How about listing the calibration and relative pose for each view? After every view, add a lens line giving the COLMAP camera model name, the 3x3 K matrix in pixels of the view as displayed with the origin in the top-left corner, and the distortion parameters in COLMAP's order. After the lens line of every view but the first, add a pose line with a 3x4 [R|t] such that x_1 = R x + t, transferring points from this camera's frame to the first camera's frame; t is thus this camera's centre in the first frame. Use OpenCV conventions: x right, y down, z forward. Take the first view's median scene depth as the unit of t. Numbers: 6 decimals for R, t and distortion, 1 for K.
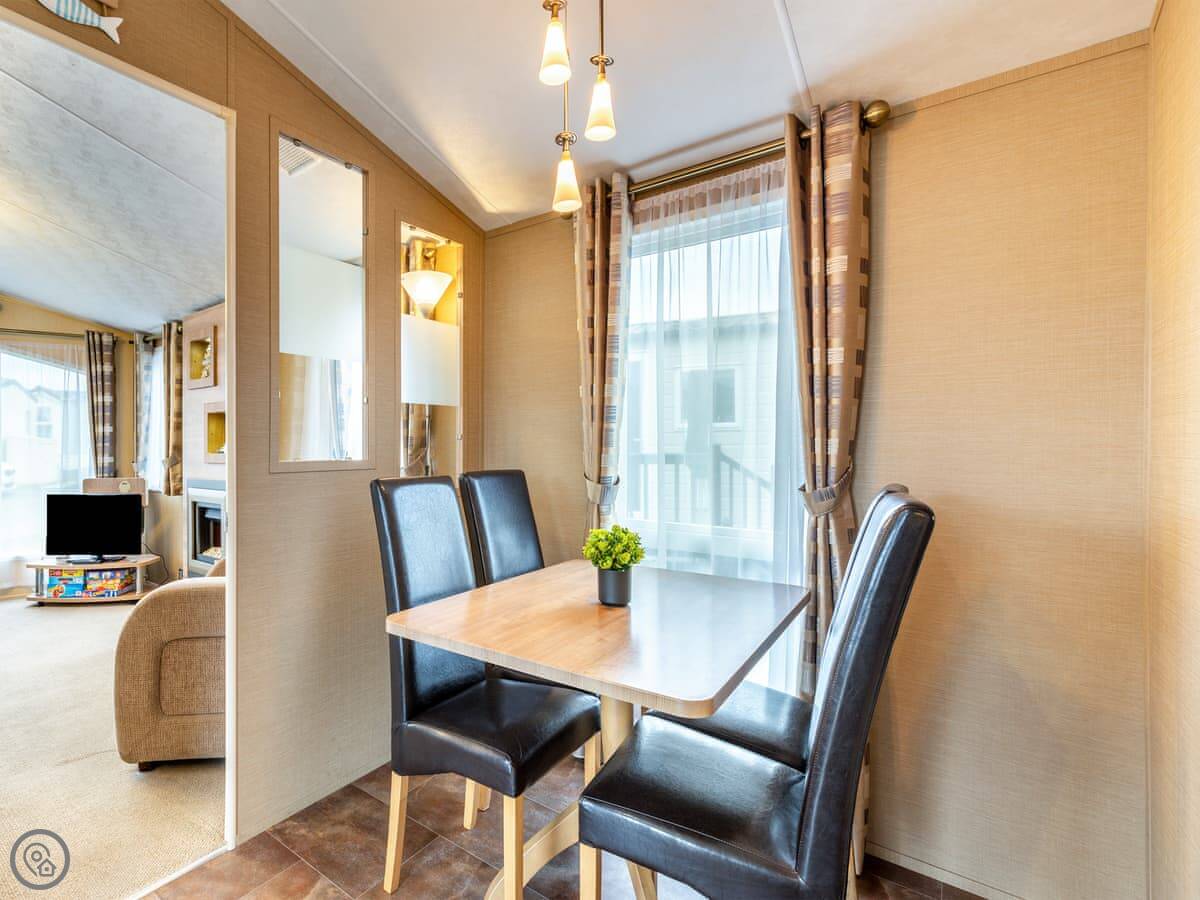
lens RADIAL K [[572.8, 0, 494.3], [0, 572.8, 449.4], [0, 0, 1]] dist [0.001796, -0.000331]
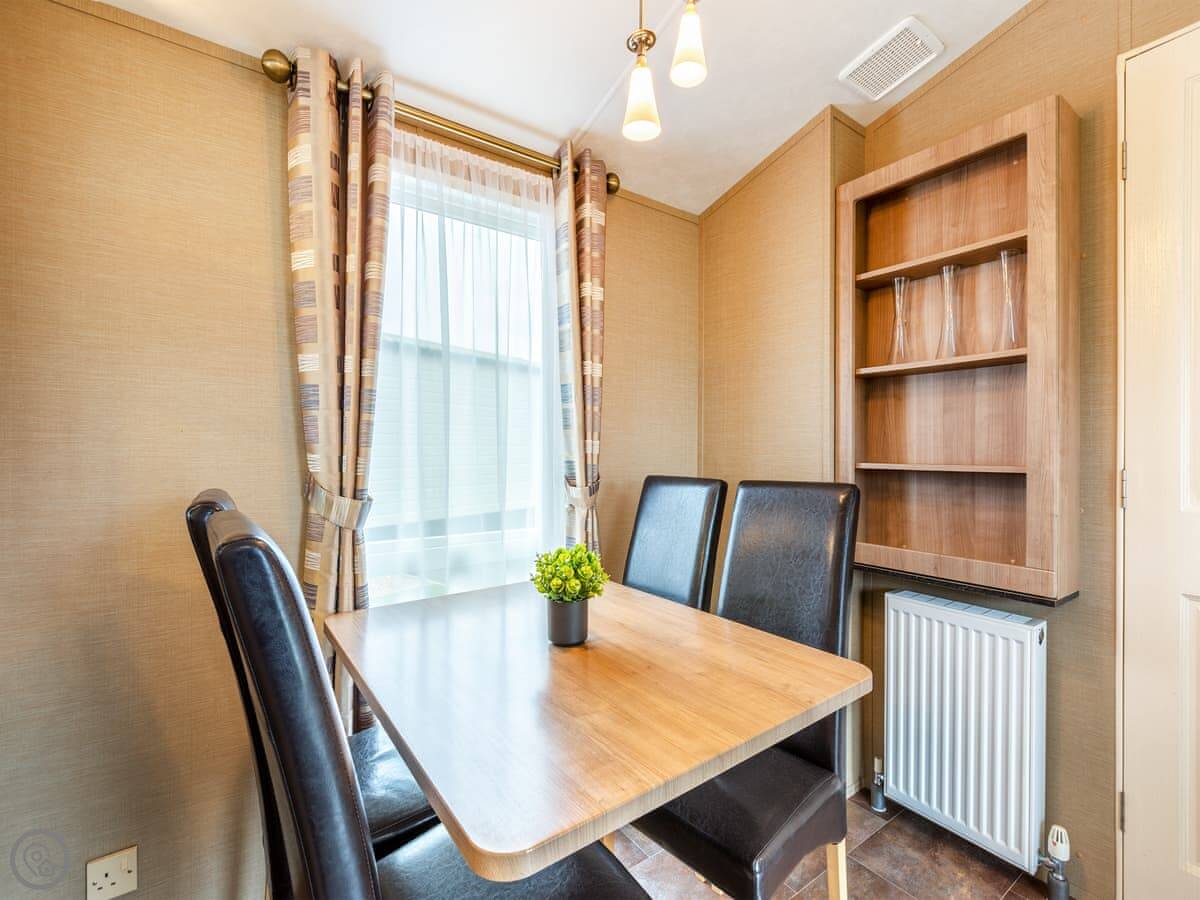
lens RADIAL K [[536.3, 0, 607.5], [0, 536.3, 446.9], [0, 0, 1]] dist [0.000822, 0.000095]
pose [[0.269750, 0.004858, 0.962918, -0.421239], [-0.000163, 0.999987, -0.004999, -0.002096], [-0.962930, 0.001192, 0.269748, 0.620100]]
